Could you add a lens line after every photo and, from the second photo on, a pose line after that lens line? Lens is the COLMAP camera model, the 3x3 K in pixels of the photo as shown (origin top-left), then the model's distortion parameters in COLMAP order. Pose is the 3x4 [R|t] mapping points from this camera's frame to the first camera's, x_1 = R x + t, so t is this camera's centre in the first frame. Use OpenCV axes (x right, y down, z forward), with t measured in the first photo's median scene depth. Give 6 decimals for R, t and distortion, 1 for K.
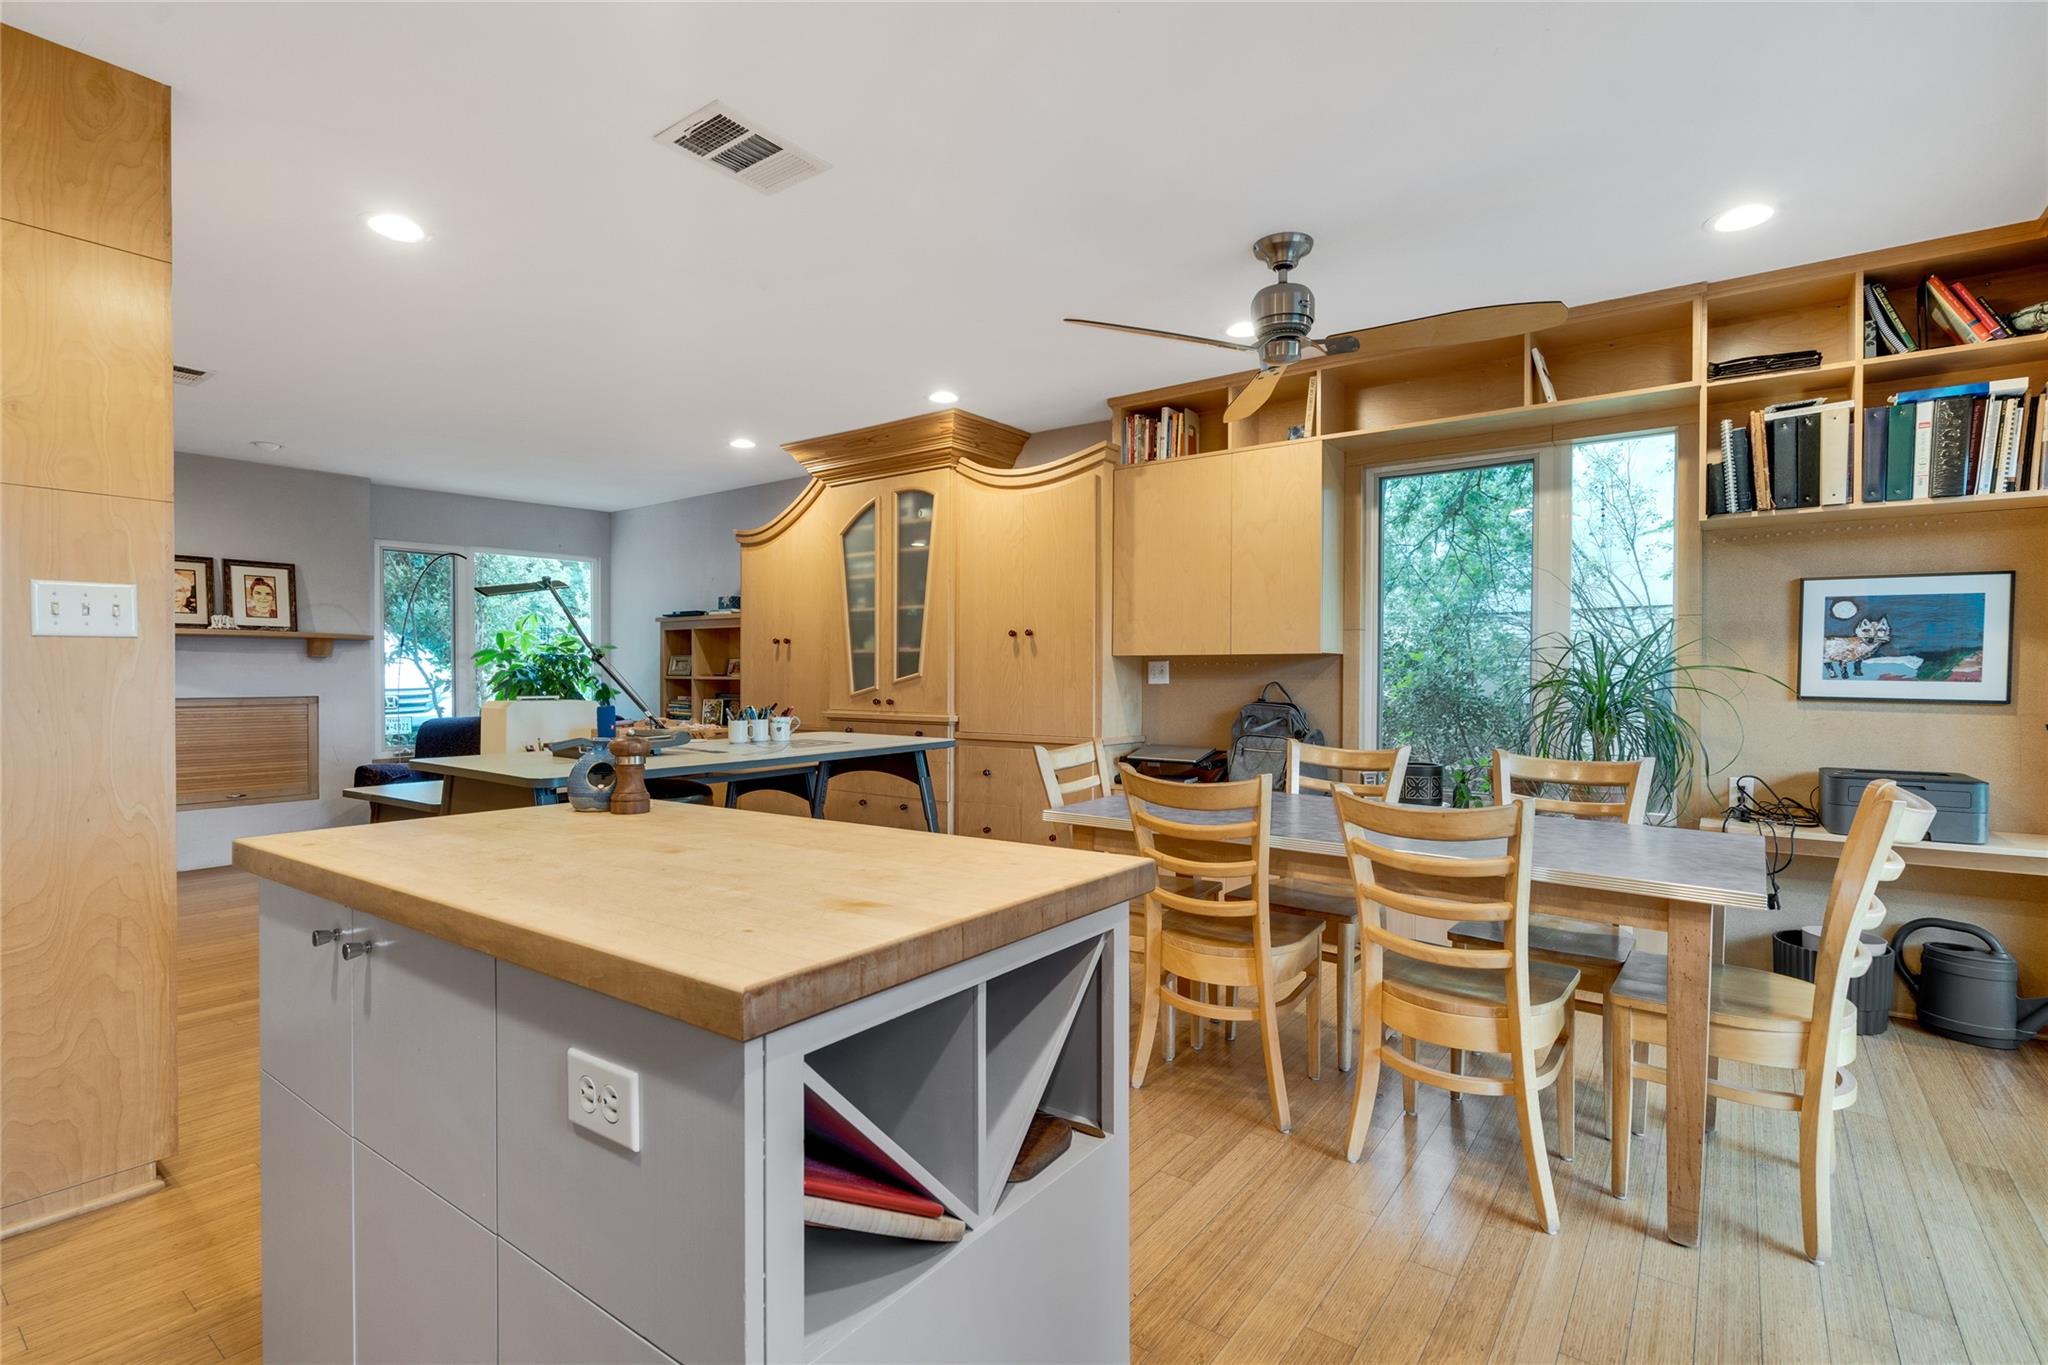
lens RADIAL K [[964.2, 0, 1020.3], [0, 964.2, 668.8], [0, 0, 1]] dist [0.003773, 0.000769]
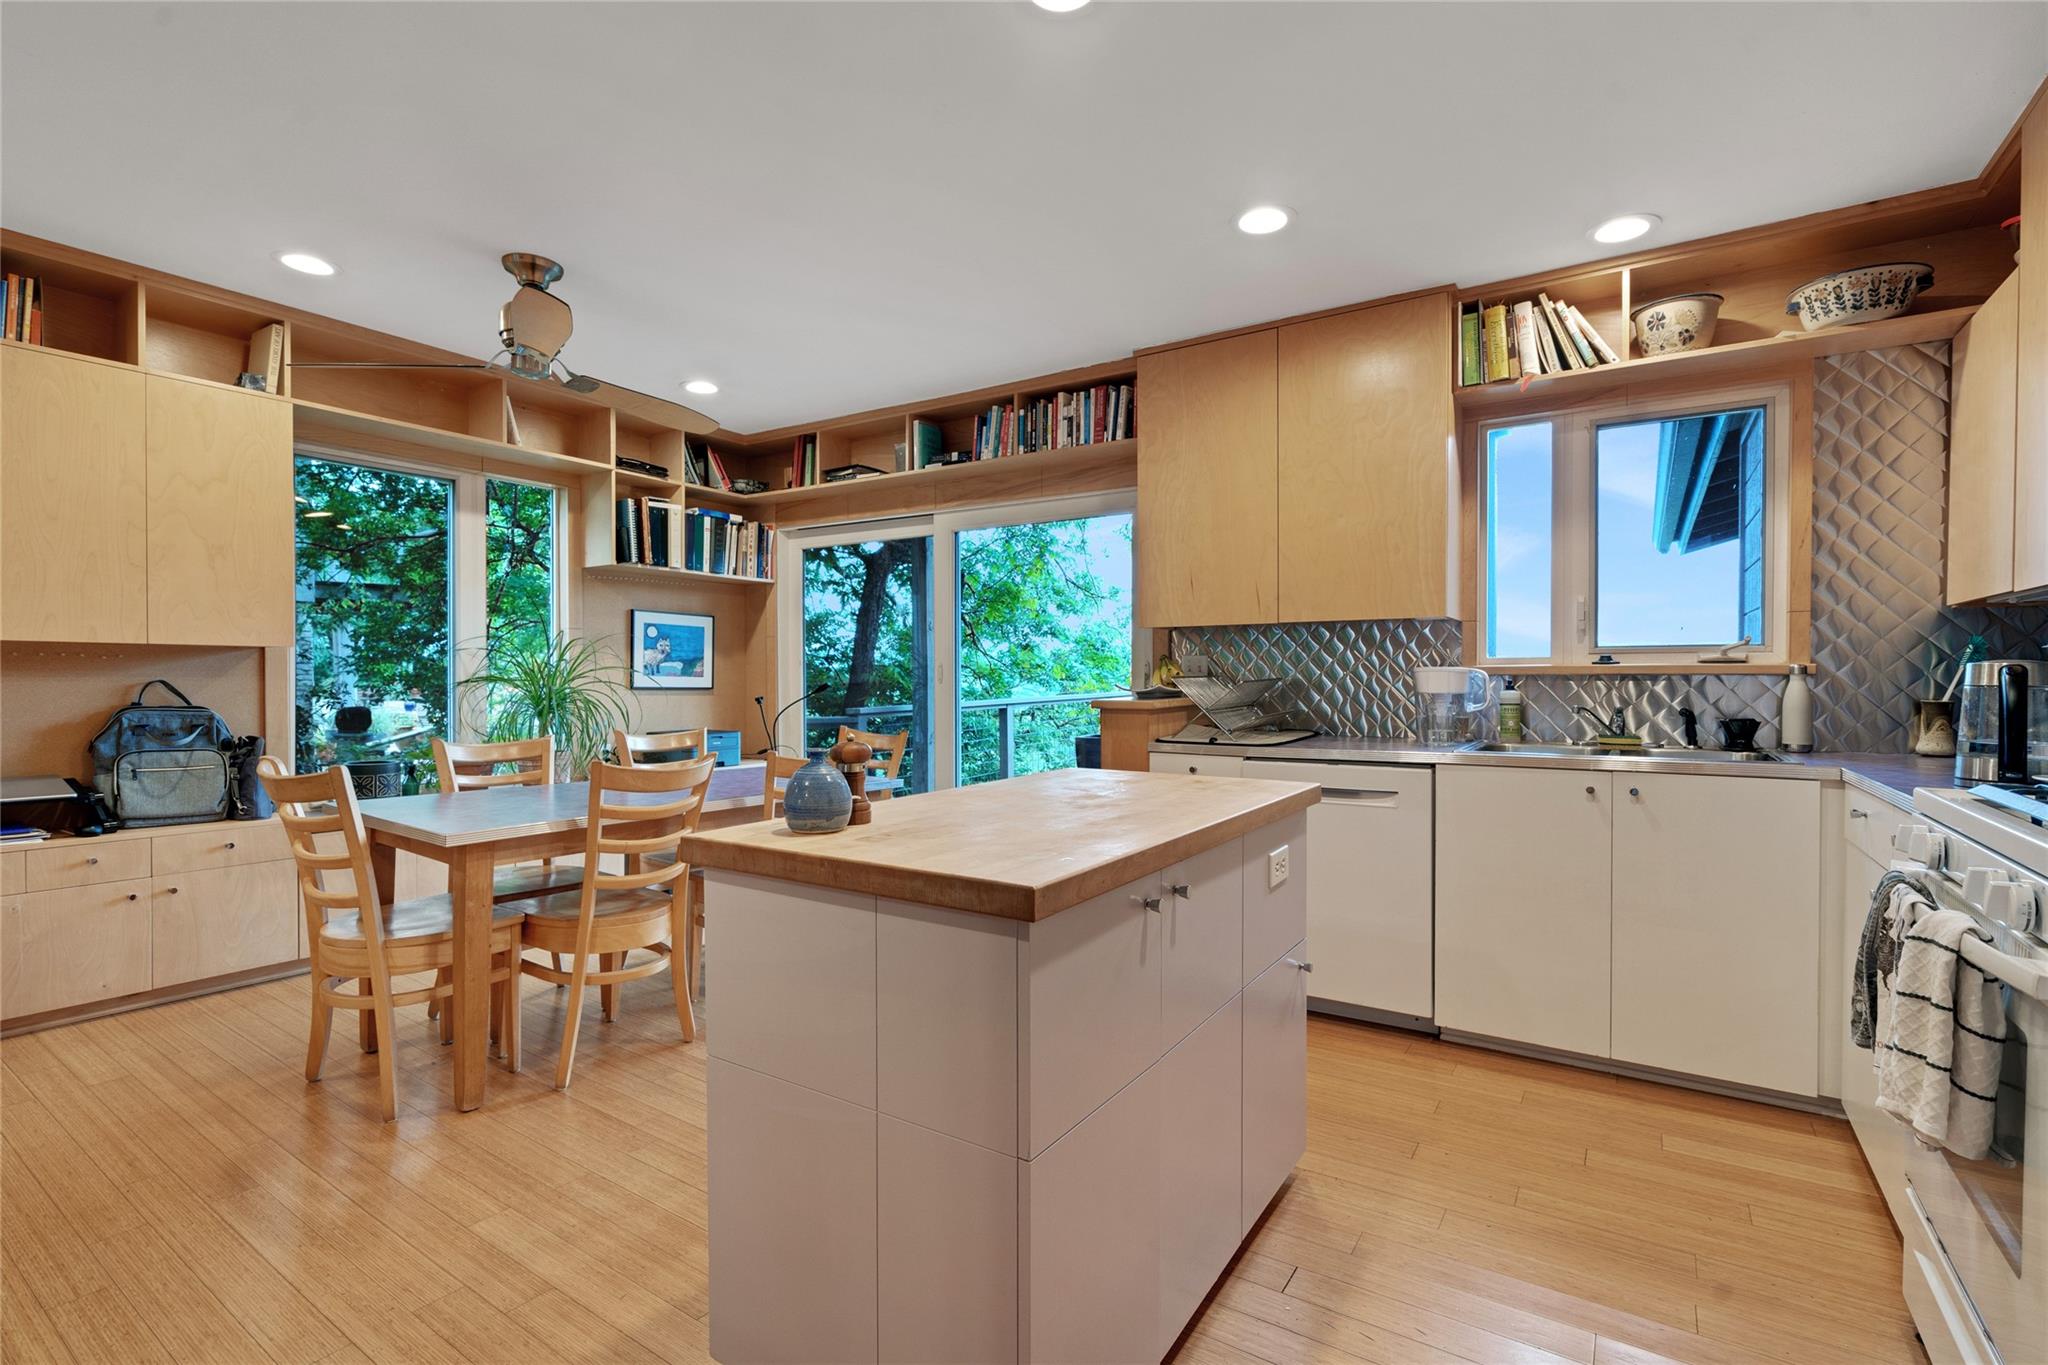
lens RADIAL K [[951.7, 0, 1013.0], [0, 951.7, 681.2], [0, 0, 1]] dist [-0.000909, 0.001072]
pose [[-0.045293, -0.004065, 0.998965, -0.737041], [-0.004625, 0.999982, 0.003859, 0.011140], [-0.998963, -0.004445, -0.045311, 0.484994]]
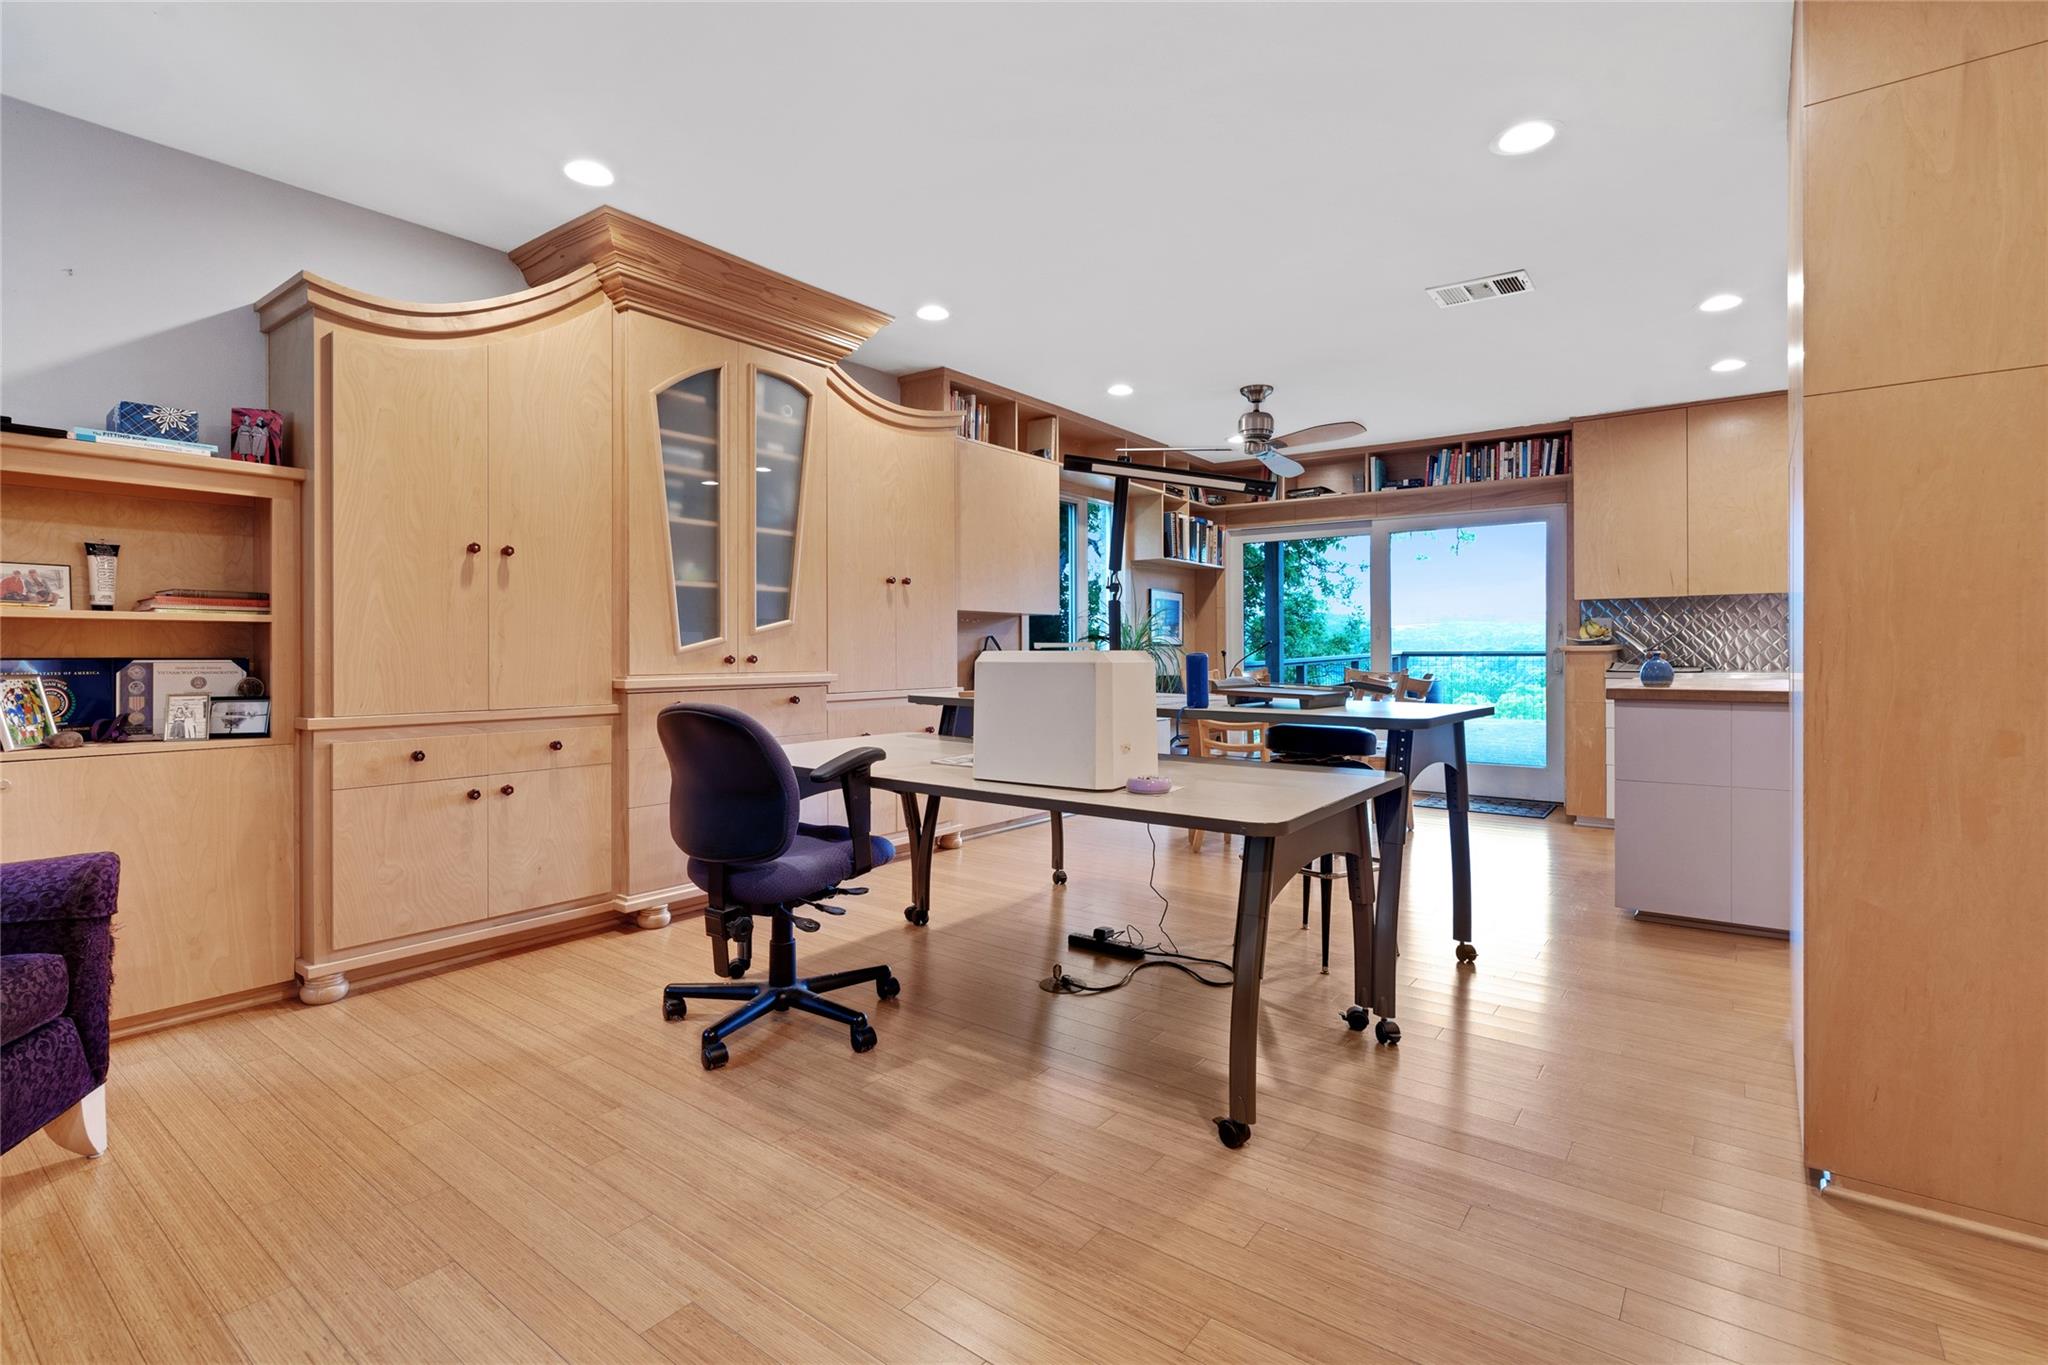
lens RADIAL K [[971.0, 0, 1024.4], [0, 971.0, 663.9], [0, 0, 1]] dist [-0.001376, 0.000322]
pose [[0.005079, -0.013737, 0.999893, -1.415650], [-0.000898, 0.999905, 0.013742, 0.045961], [-0.999987, -0.000968, 0.005066, 1.314596]]
